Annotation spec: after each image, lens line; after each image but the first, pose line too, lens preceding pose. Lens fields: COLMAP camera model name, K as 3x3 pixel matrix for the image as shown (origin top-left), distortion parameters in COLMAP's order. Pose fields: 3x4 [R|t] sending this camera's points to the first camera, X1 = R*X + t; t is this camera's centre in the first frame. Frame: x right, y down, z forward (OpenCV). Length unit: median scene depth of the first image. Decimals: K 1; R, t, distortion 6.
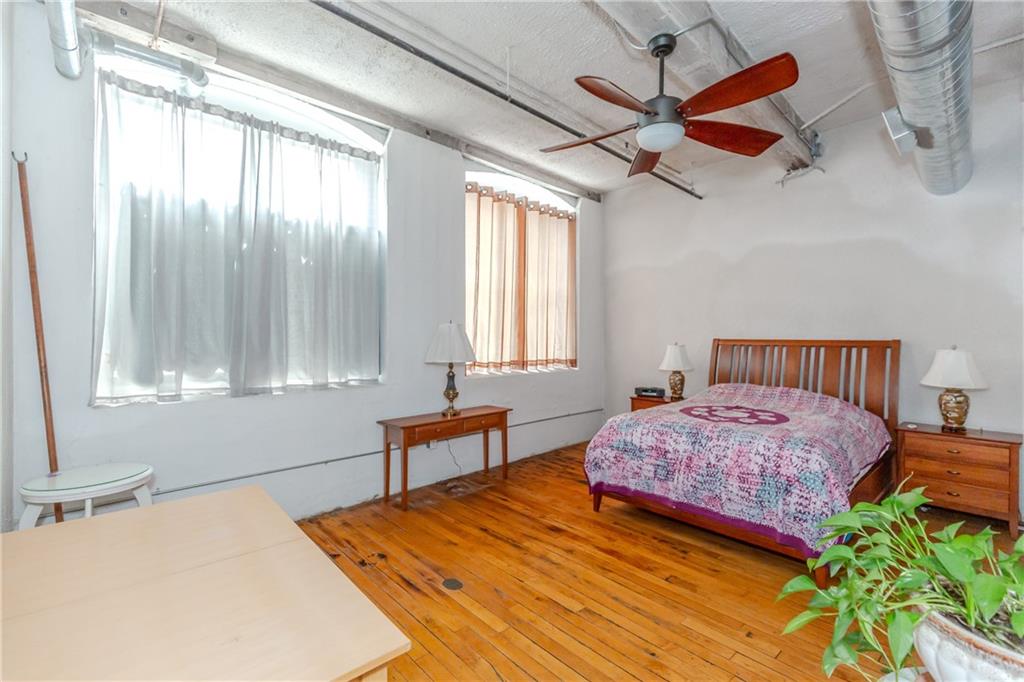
lens RADIAL K [[455.1, 0, 513.3], [0, 455.1, 344.2], [0, 0, 1]] dist [0.000827, -0.000230]
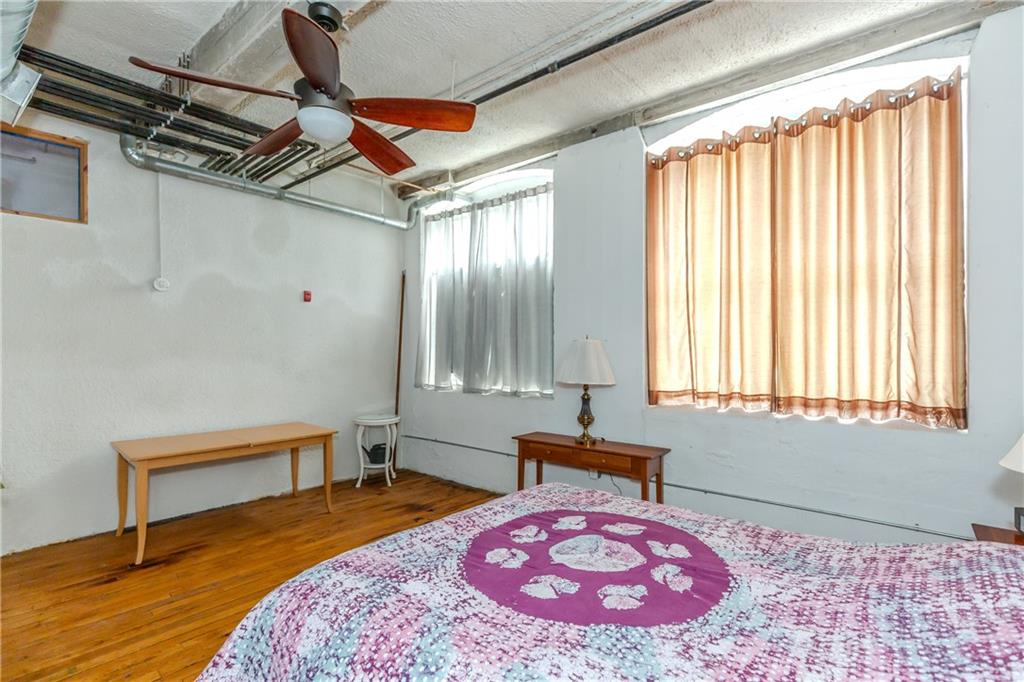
lens RADIAL K [[478.8, 0, 511.4], [0, 478.8, 356.9], [0, 0, 1]] dist [0.001445, 0.000055]
pose [[0.100317, 0.007151, -0.994930, 0.768488], [-0.024418, 0.999691, 0.004723, -0.011637], [0.994656, 0.023821, 0.100461, 0.761993]]
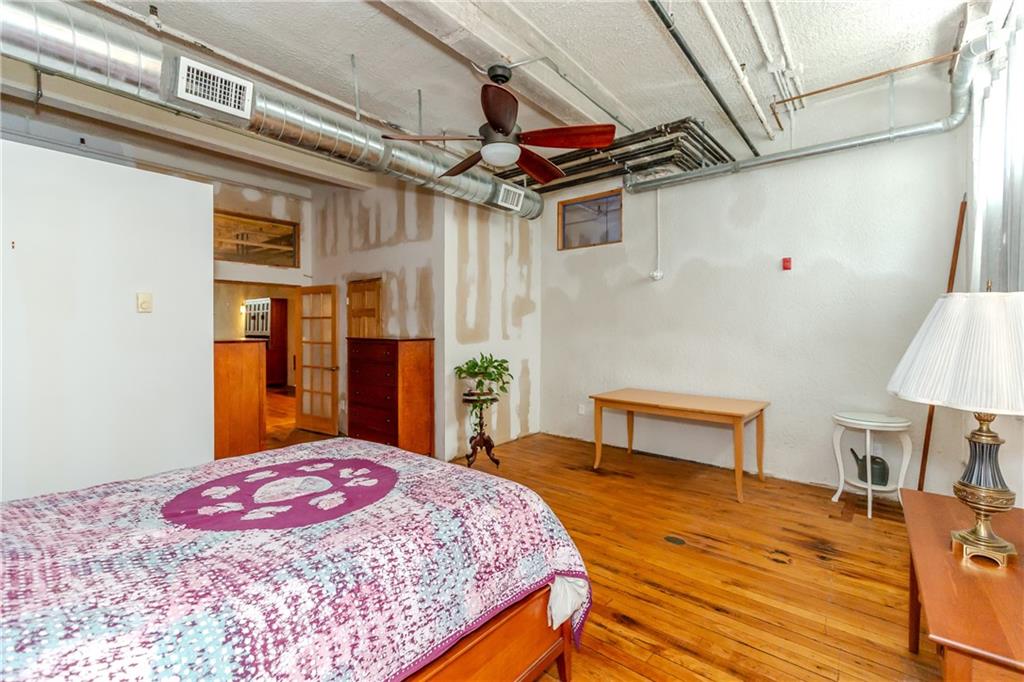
lens RADIAL K [[455.3, 0, 511.6], [0, 455.3, 331.5], [0, 0, 1]] dist [0.008461, 0.000228]
pose [[-0.993686, -0.003303, -0.112147, 0.263512], [-0.007239, 0.999371, 0.034712, -0.024242], [0.111962, 0.035305, -0.993085, 1.300974]]
